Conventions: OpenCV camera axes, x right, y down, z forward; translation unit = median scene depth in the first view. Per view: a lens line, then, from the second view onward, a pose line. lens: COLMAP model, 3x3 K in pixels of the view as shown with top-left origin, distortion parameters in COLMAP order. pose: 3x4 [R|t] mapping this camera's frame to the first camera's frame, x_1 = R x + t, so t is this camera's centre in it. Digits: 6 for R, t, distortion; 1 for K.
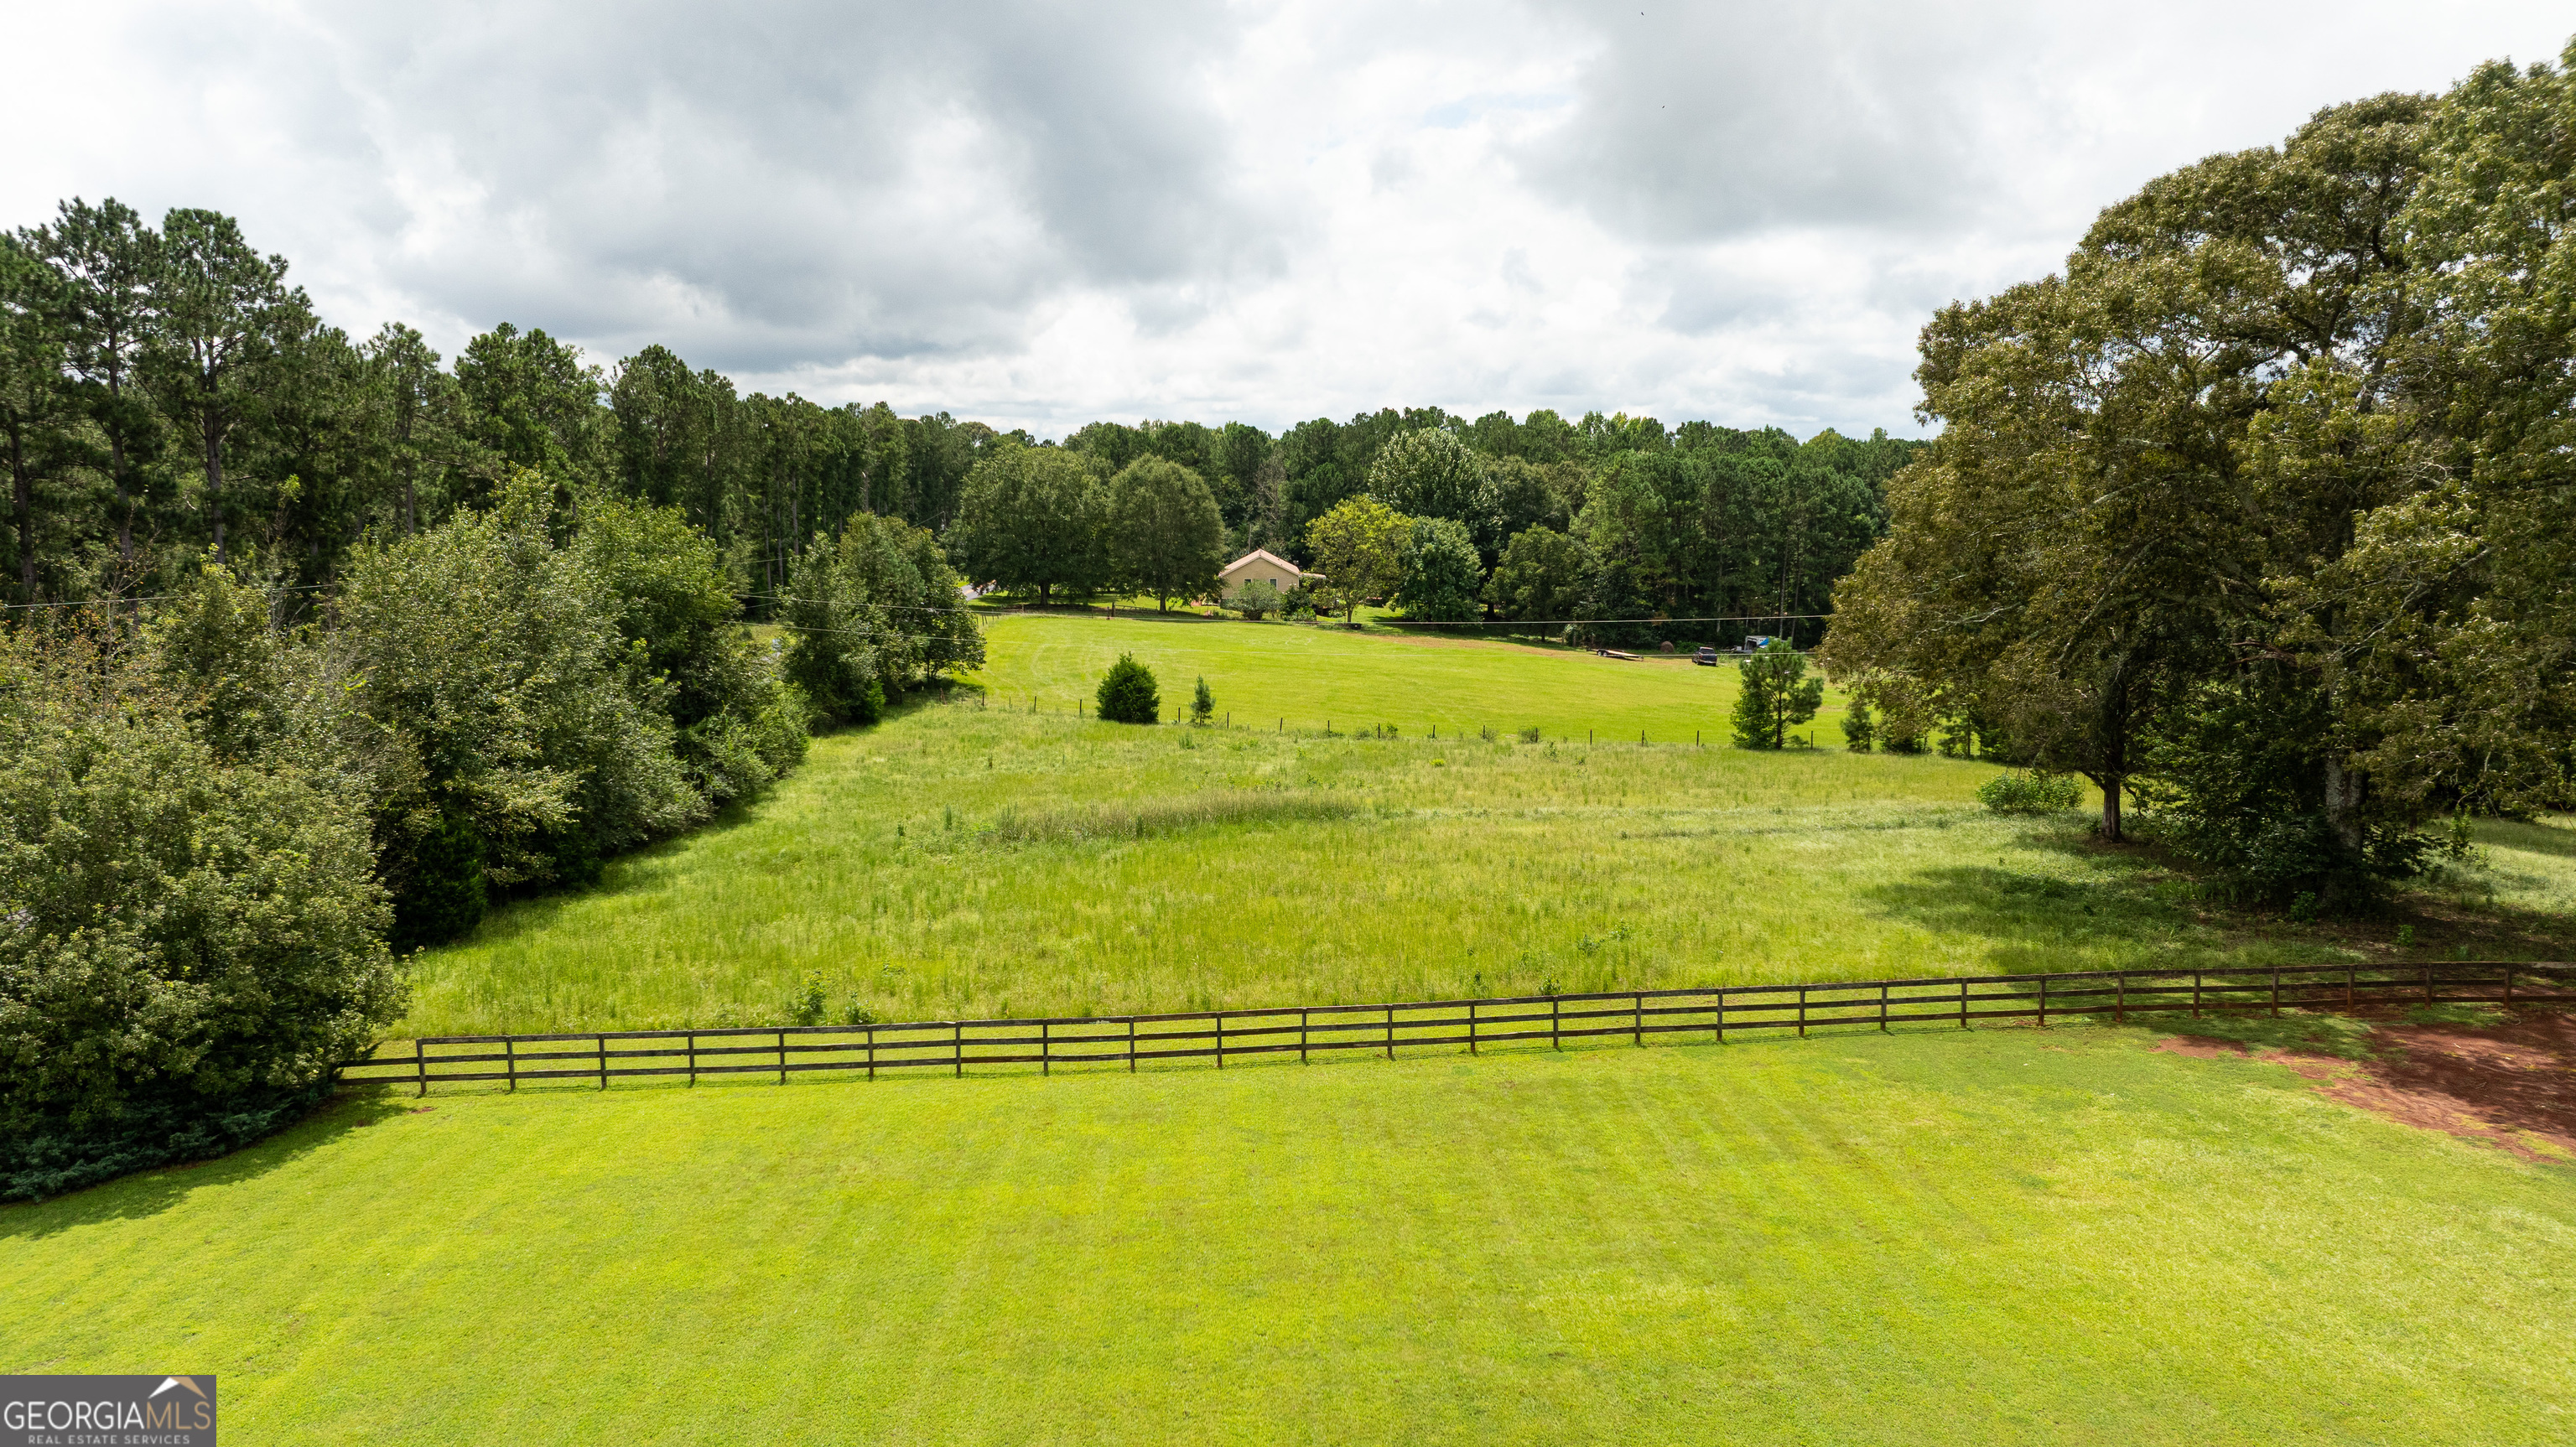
lens RADIAL K [[1817.7, 0, 1285.3], [0, 1817.7, 707.6], [0, 0, 1]] dist [-0.037032, 0.037735]
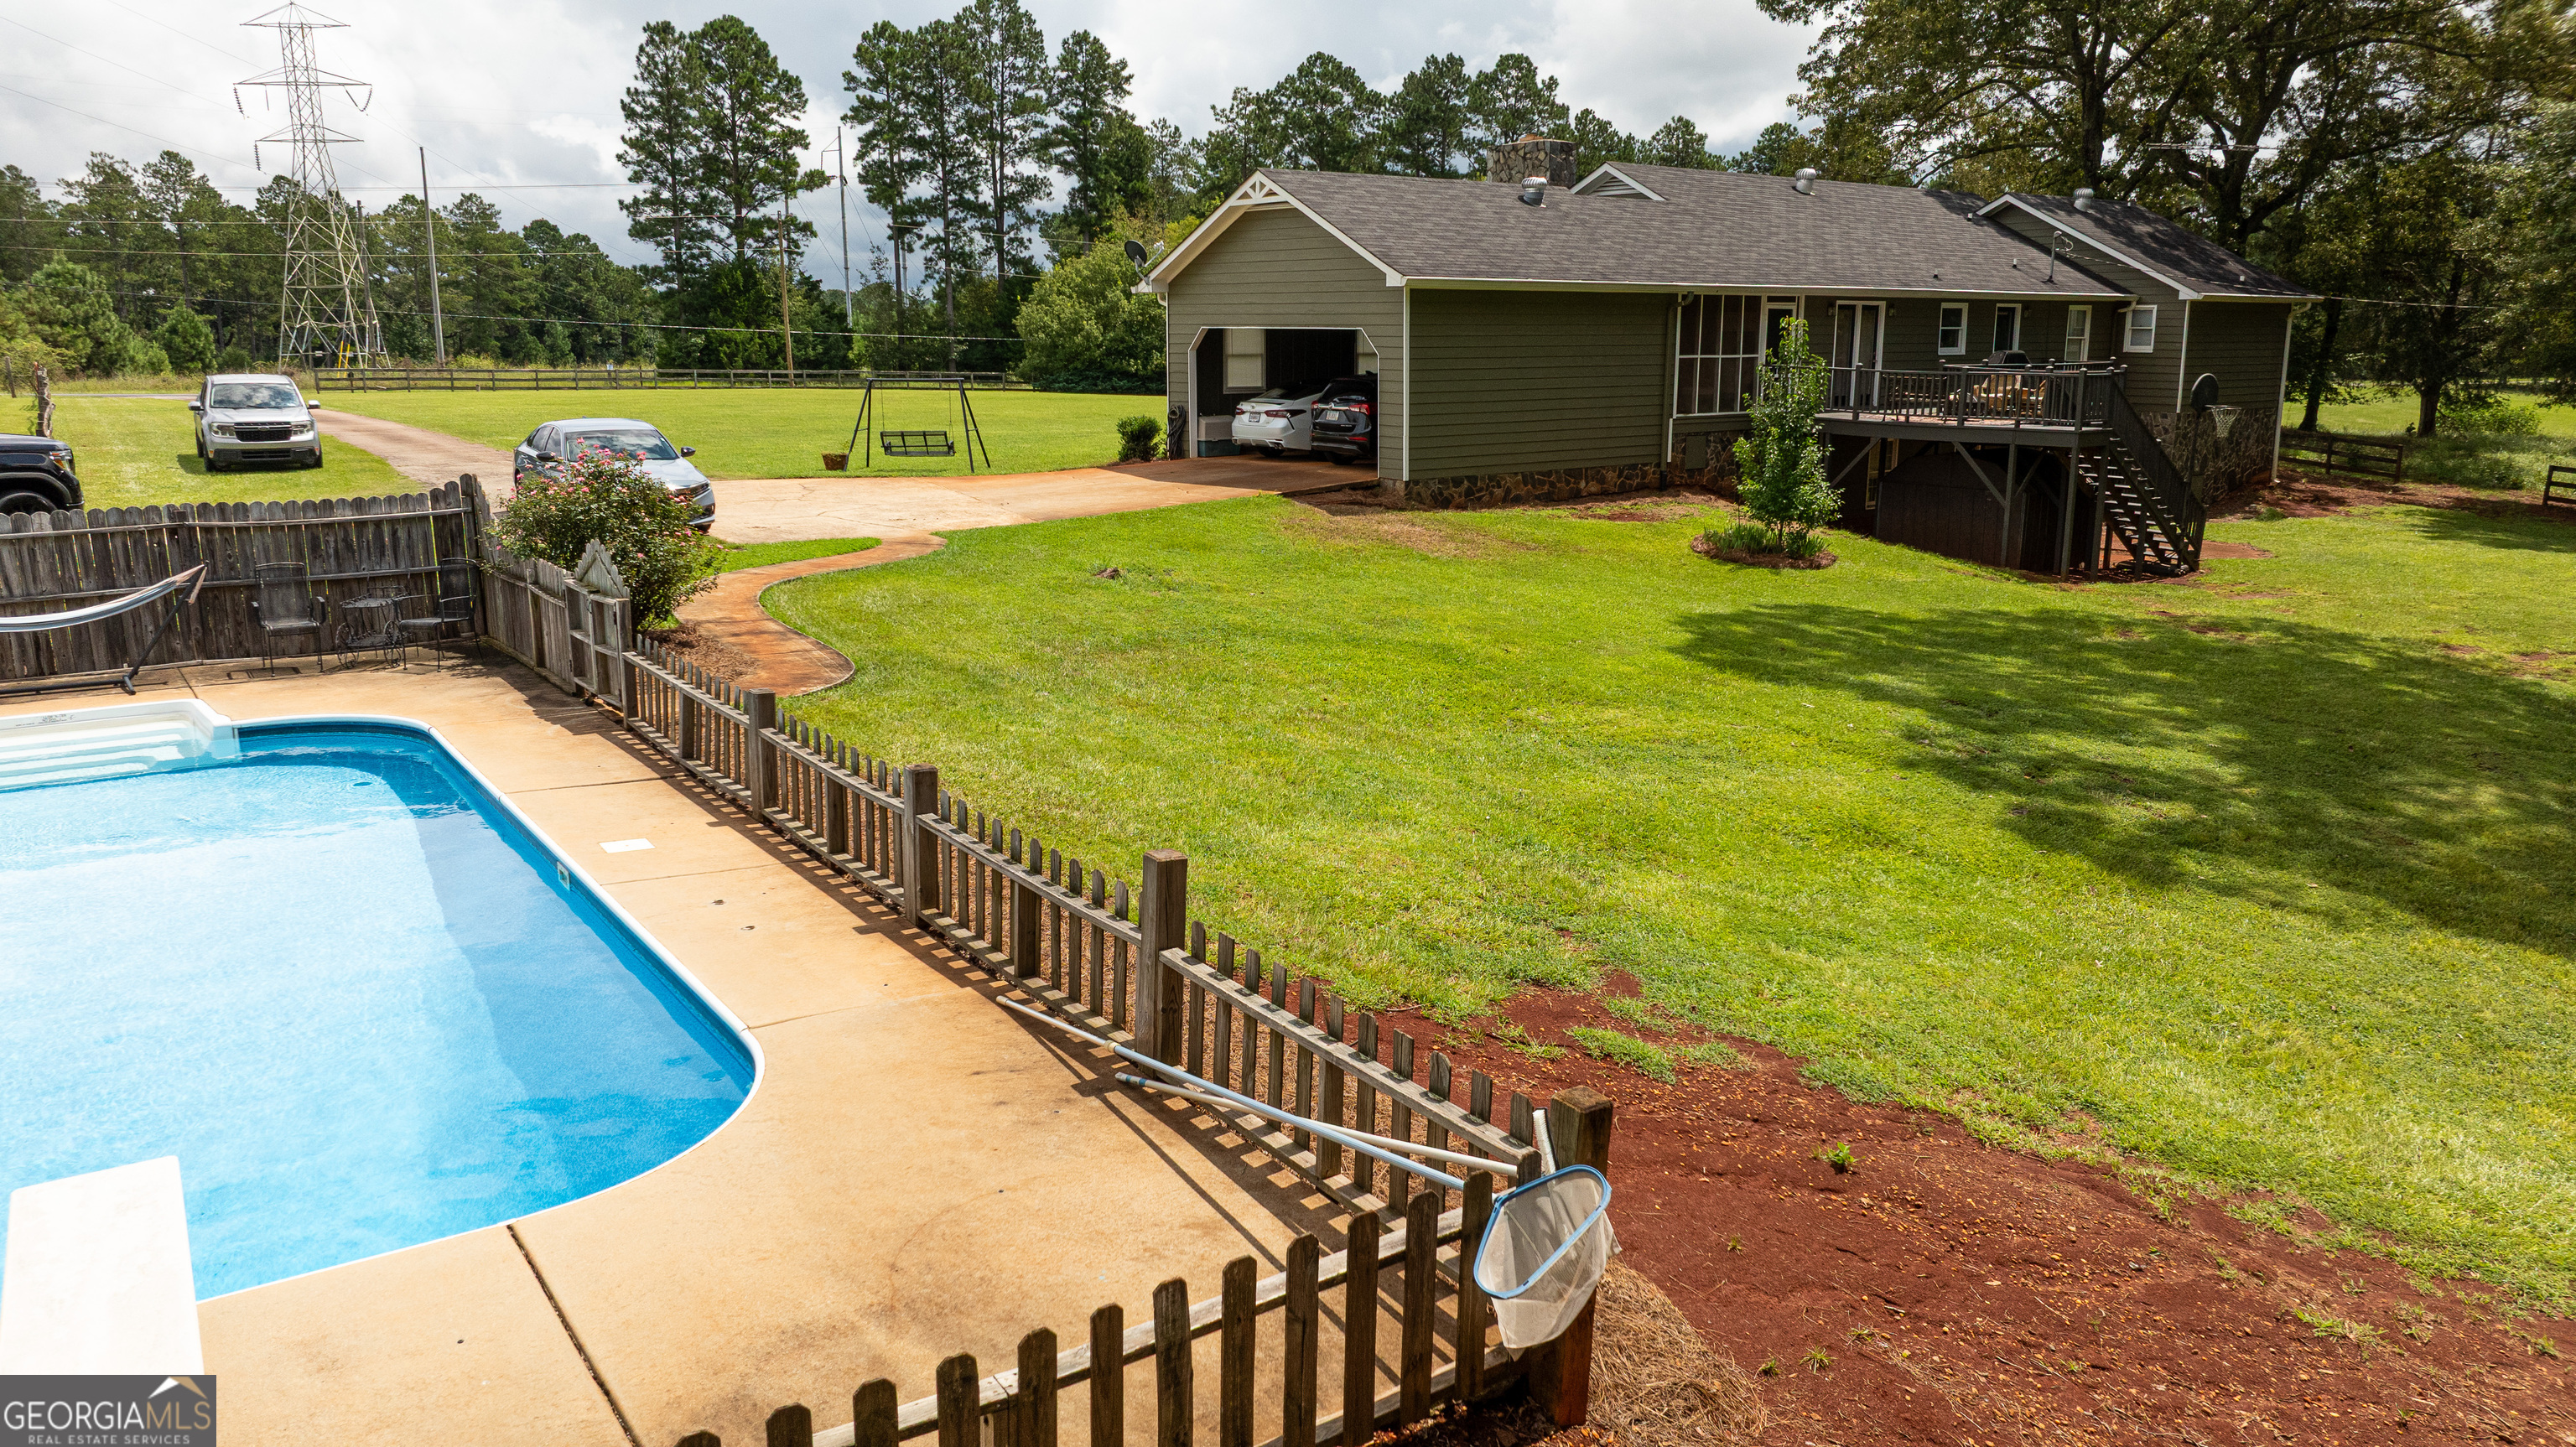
lens RADIAL K [[1817.7, 0, 1291.9], [0, 1817.7, 727.6], [0, 0, 1]] dist [-0.037032, 0.037735]
pose [[0.548118, 0.183521, -0.816019, 1.383078], [-0.110981, 0.982962, 0.146520, 0.219008], [0.829006, 0.010252, 0.559146, -0.246675]]
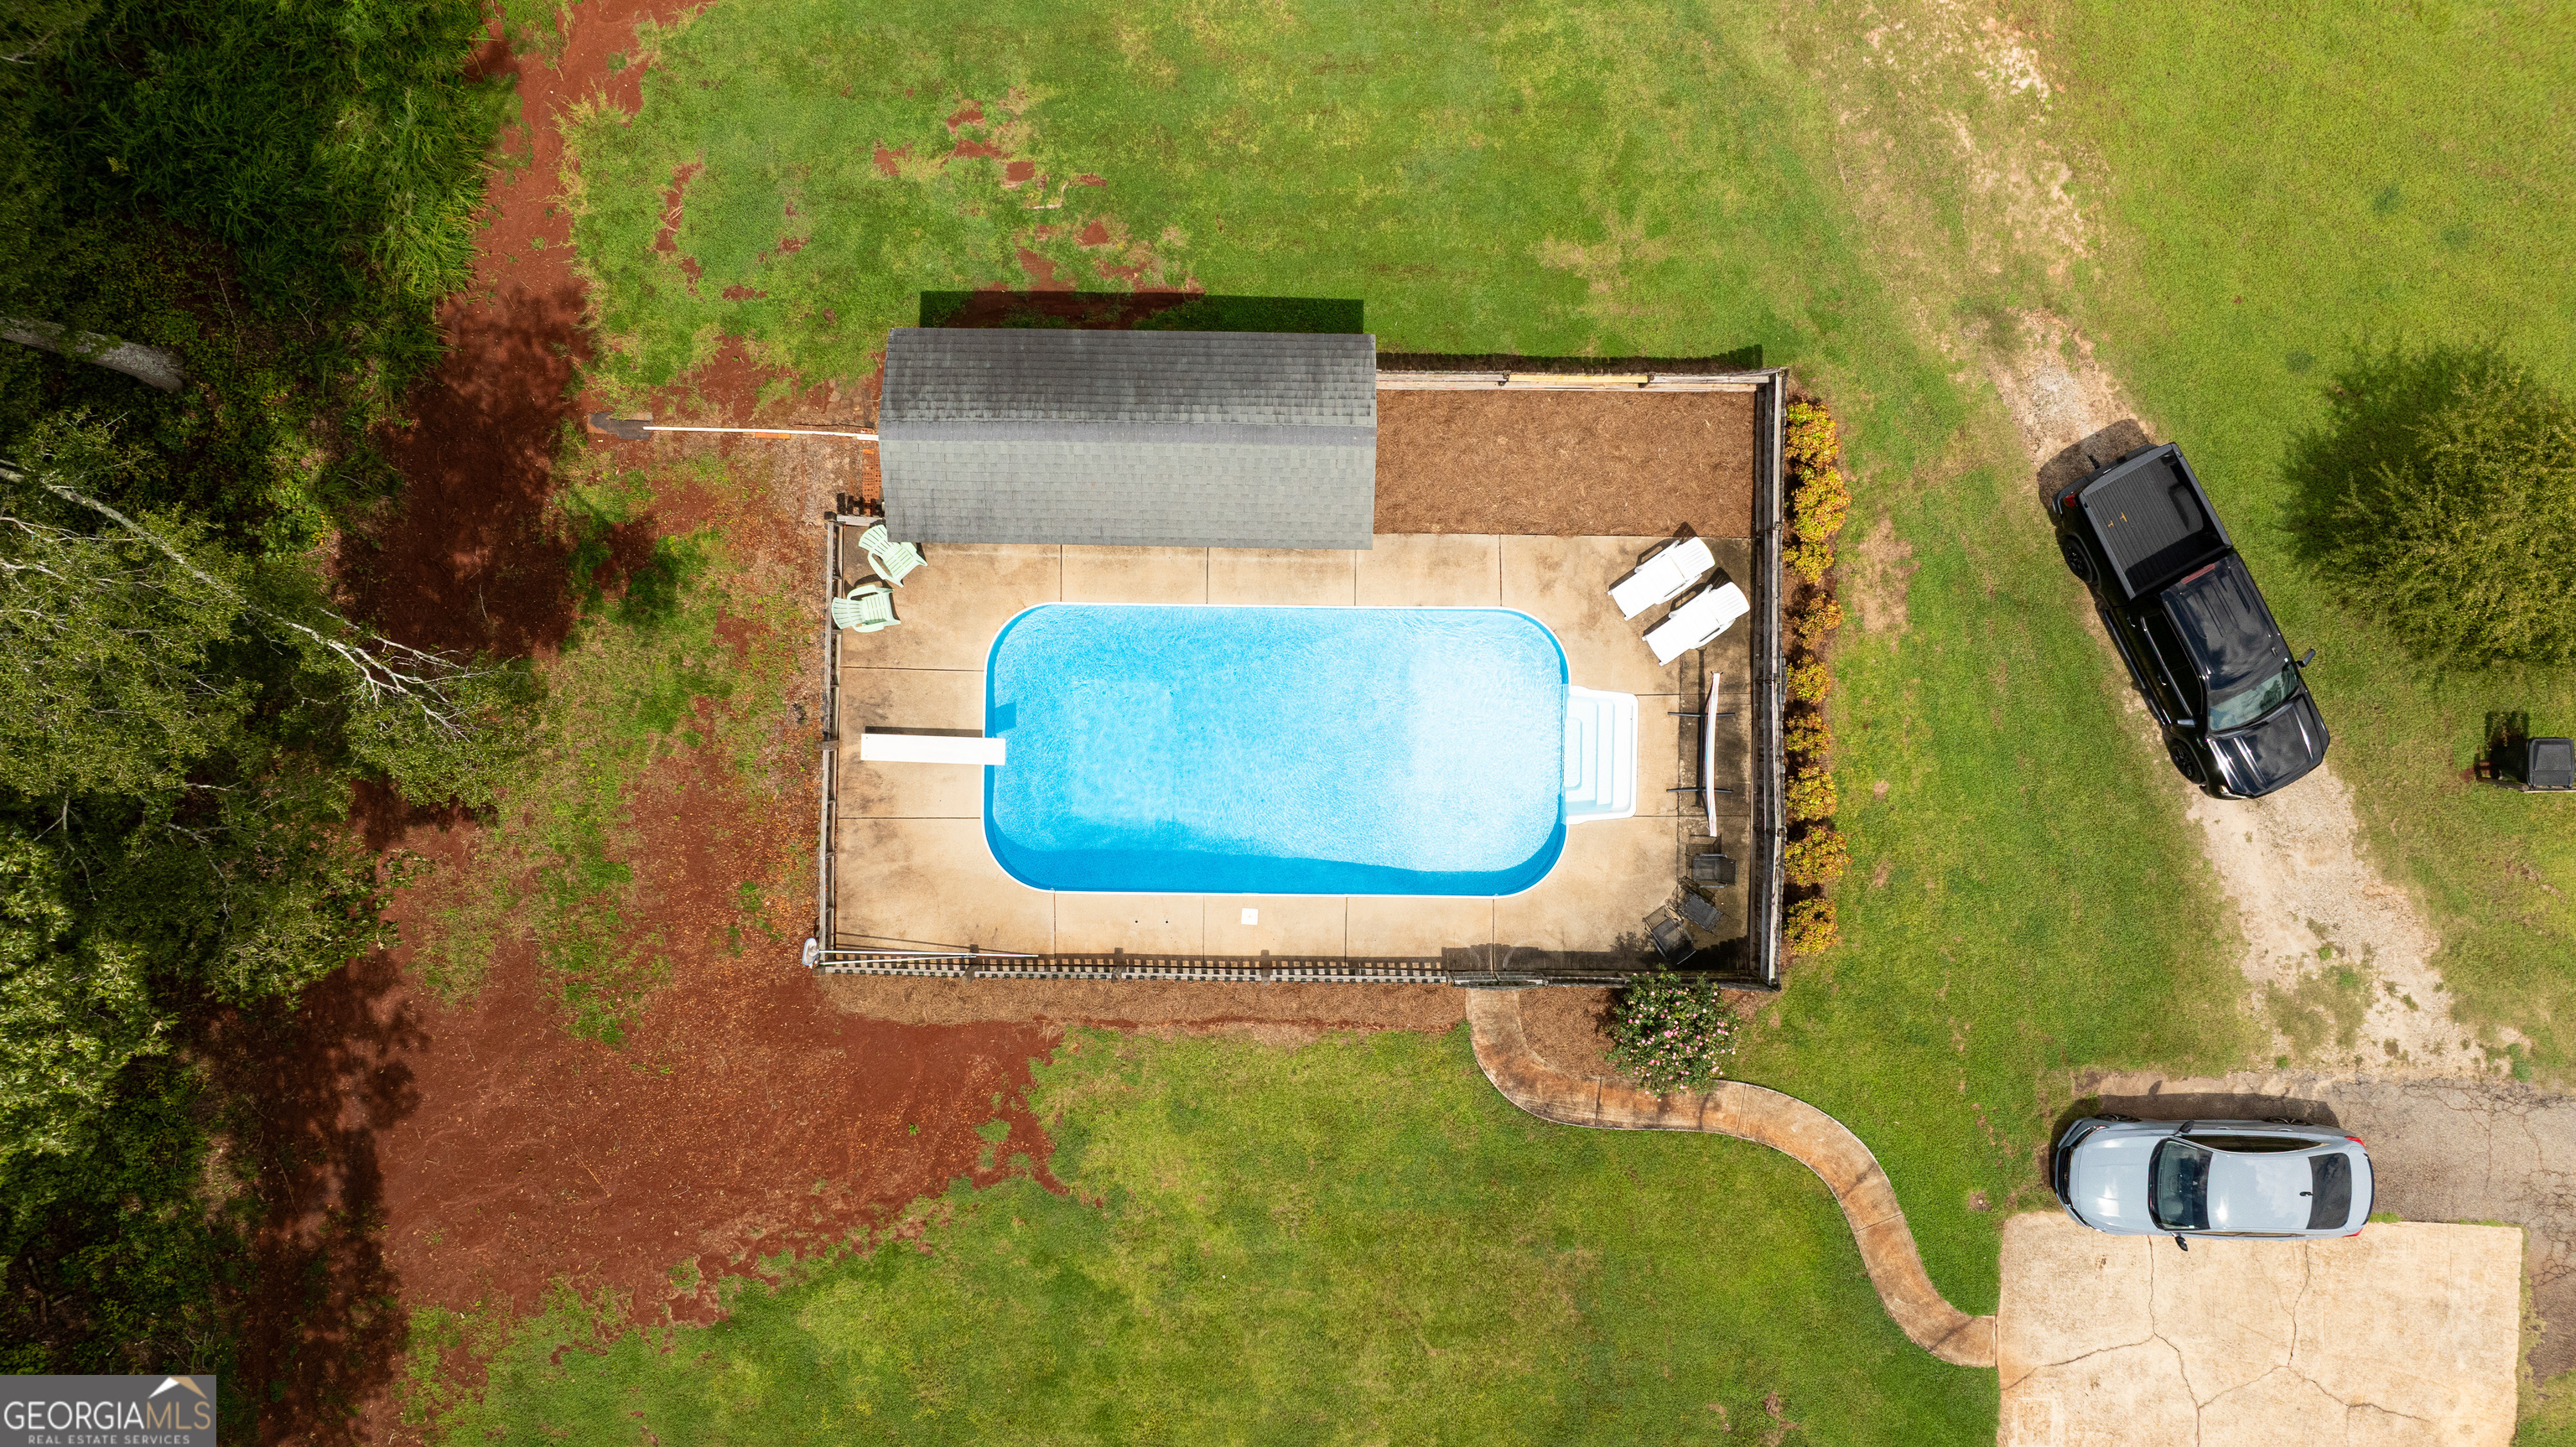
lens RADIAL K [[1817.7, 0, 1271.9], [0, 1817.7, 723.9], [0, 0, 1]] dist [-0.037032, 0.037735]
pose [[-0.999257, -0.038260, 0.004624, 1.150532], [0.010287, -0.149179, 0.988757, -0.344437], [-0.037140, 0.988070, 0.149462, -0.351840]]
